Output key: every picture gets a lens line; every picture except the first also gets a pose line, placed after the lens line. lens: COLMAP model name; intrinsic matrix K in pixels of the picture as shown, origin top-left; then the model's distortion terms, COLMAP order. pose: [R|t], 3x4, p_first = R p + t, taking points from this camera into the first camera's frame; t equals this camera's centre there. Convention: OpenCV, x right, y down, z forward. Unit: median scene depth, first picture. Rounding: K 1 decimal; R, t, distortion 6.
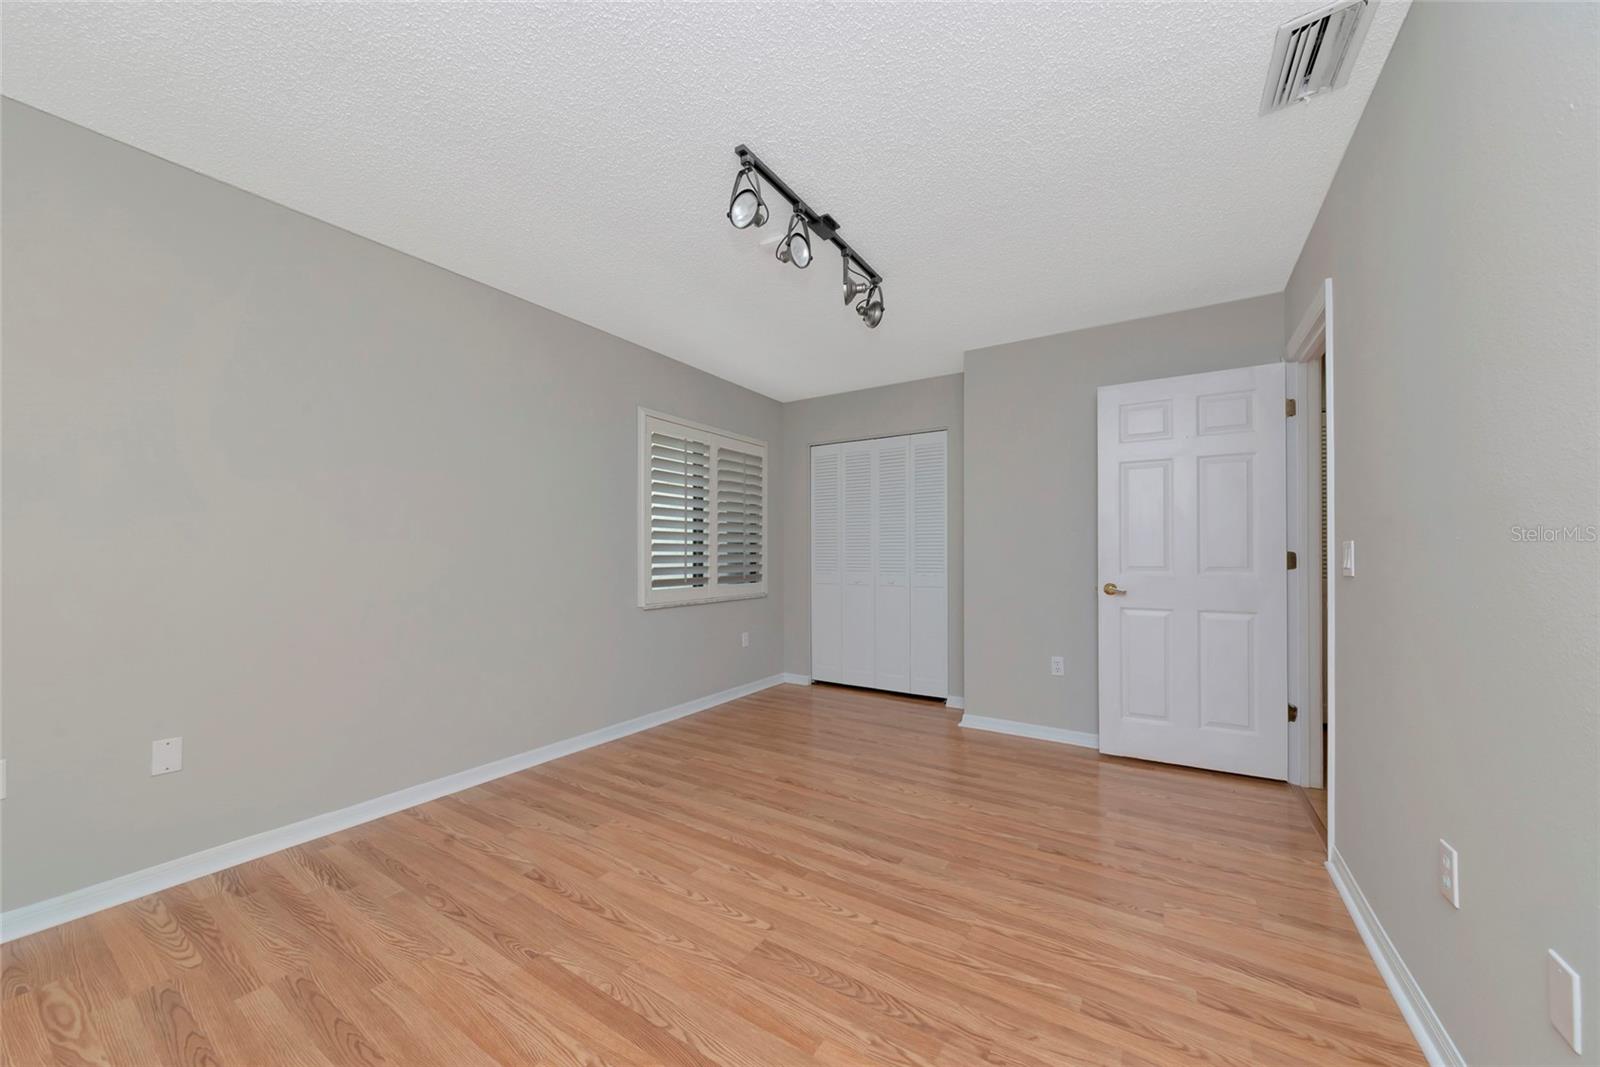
lens RADIAL K [[575.2, 0, 796.1], [0, 575.2, 548.1], [0, 0, 1]] dist [0.012575, -0.000035]
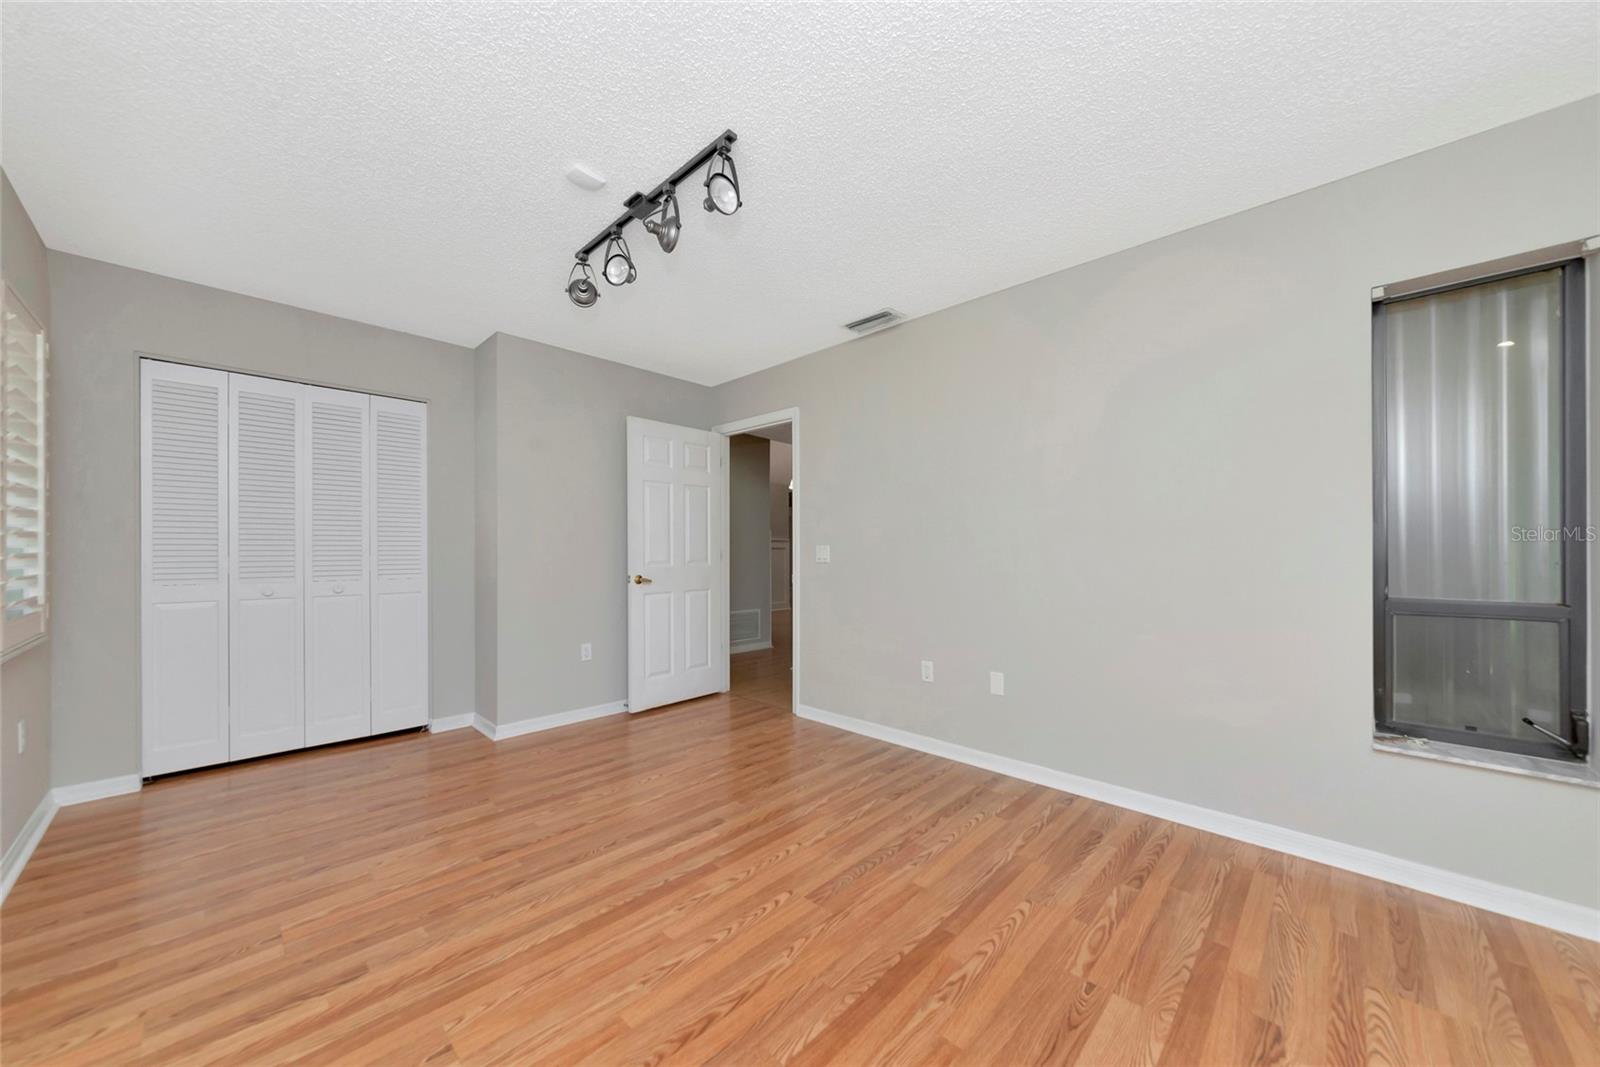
lens RADIAL K [[566.9, 0, 799.7], [0, 566.9, 512.7], [0, 0, 1]] dist [0.007870, -0.000119]
pose [[0.193474, 0.069698, 0.978627, -0.719928], [-0.011978, 0.997567, -0.068679, 0.008200], [-0.981032, 0.001566, 0.193839, 0.485063]]
